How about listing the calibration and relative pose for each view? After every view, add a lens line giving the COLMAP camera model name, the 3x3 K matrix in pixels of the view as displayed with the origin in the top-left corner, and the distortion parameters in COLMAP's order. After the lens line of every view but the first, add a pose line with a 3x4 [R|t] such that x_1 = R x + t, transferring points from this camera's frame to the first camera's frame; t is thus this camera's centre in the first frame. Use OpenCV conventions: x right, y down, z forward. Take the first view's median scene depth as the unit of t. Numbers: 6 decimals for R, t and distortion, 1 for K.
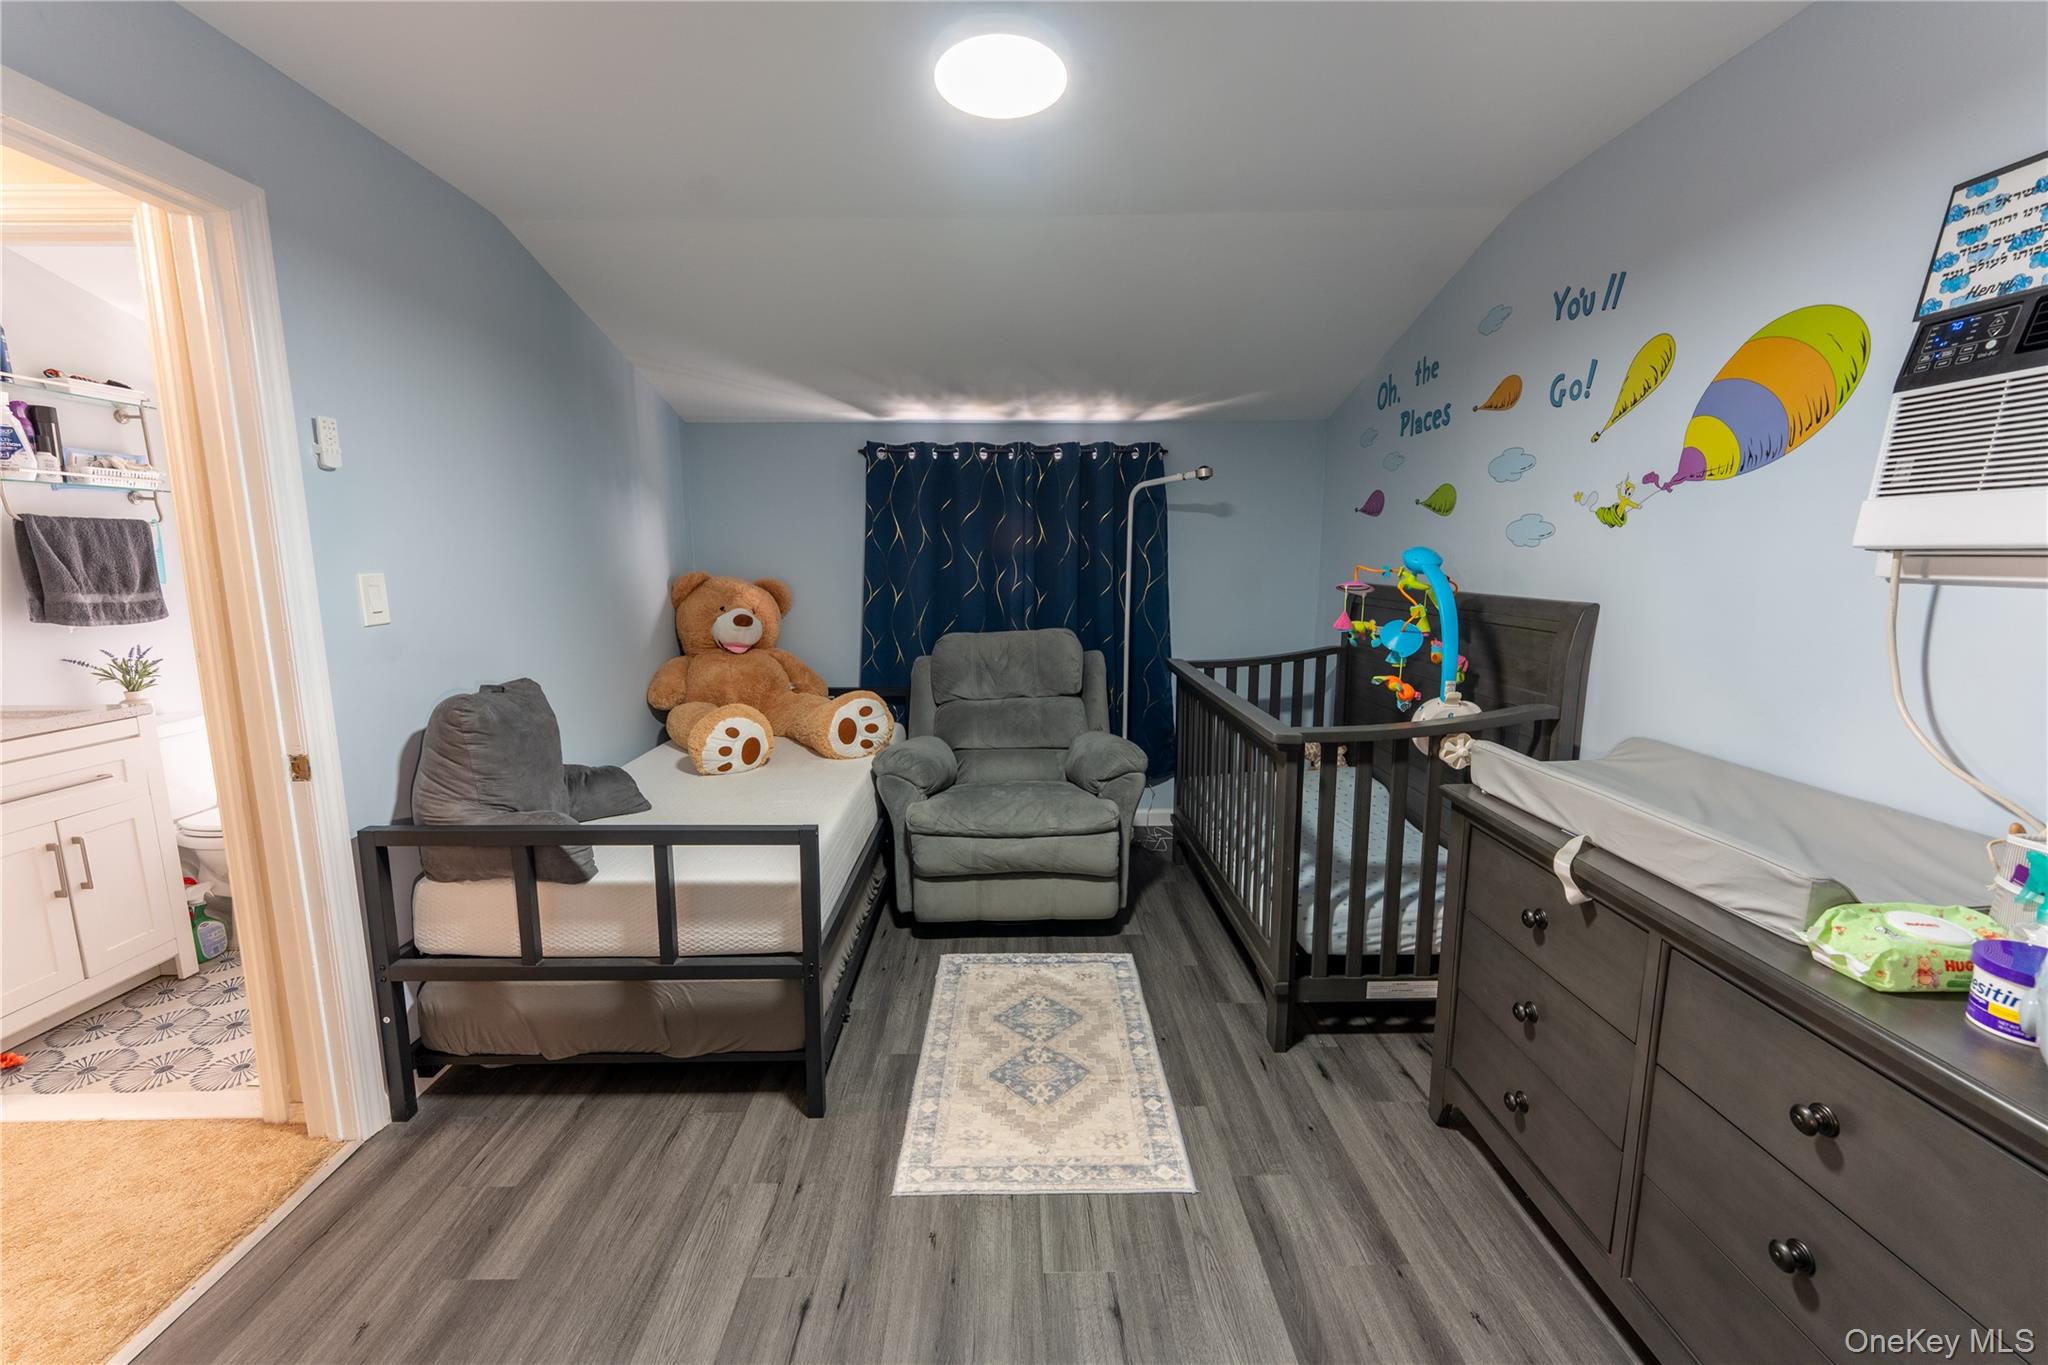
lens RADIAL K [[818.8, 0, 1020.1], [0, 818.8, 673.7], [0, 0, 1]] dist [-0.000815, 0.000791]
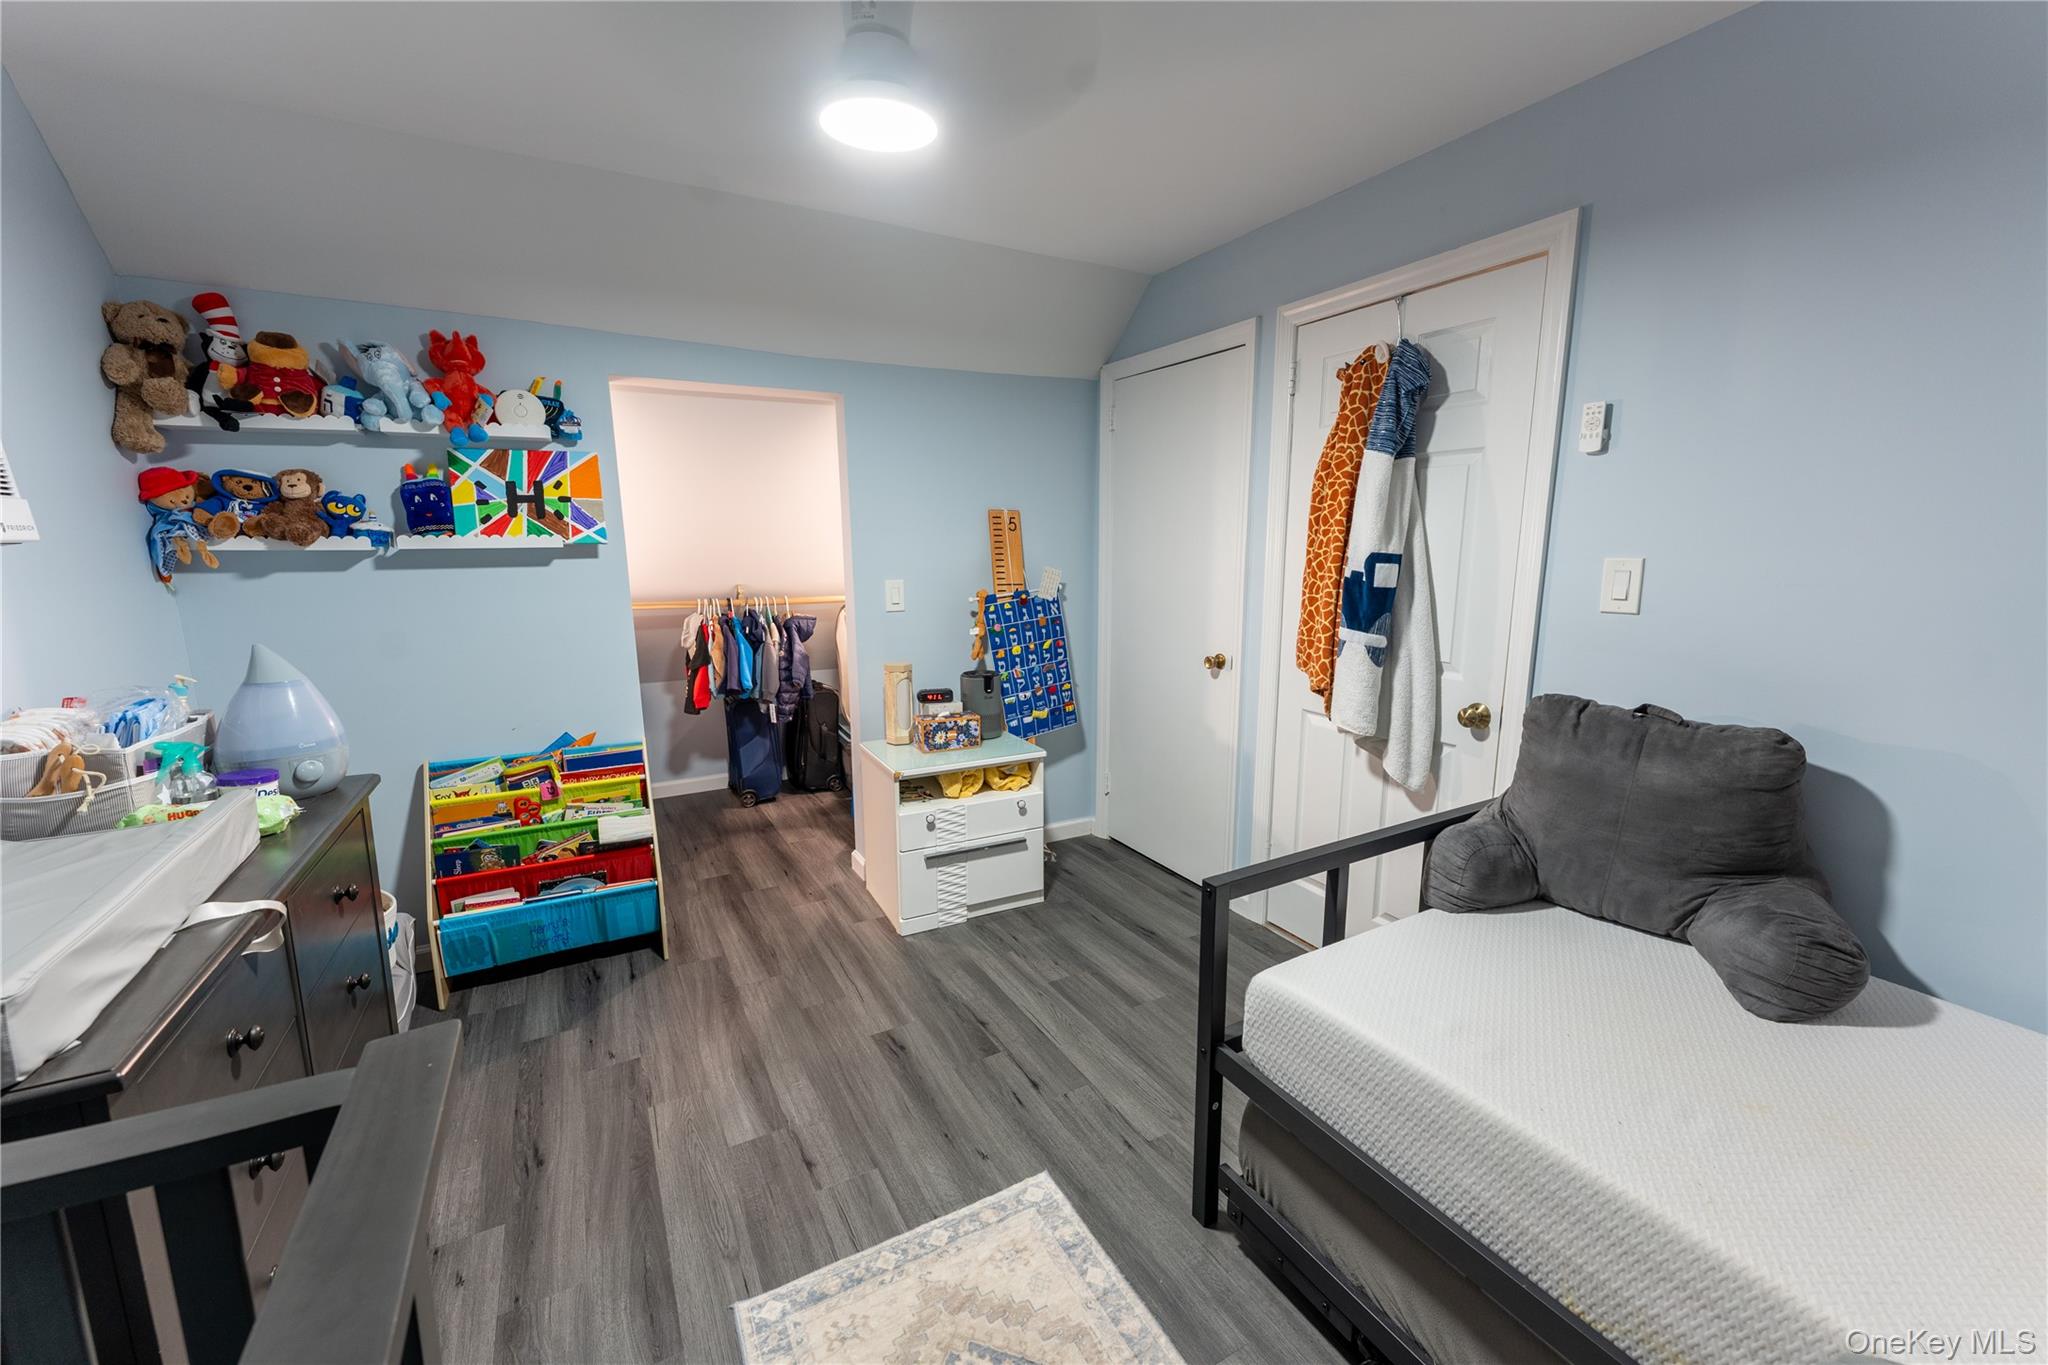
lens RADIAL K [[818.8, 0, 1022.8], [0, 818.8, 675.2], [0, 0, 1]] dist [-0.000815, 0.000791]
pose [[-0.881342, 0.080940, -0.465494, 0.284940], [-0.069440, 0.952329, 0.297064, -0.244880], [0.467348, 0.294139, -0.833708, 1.608944]]
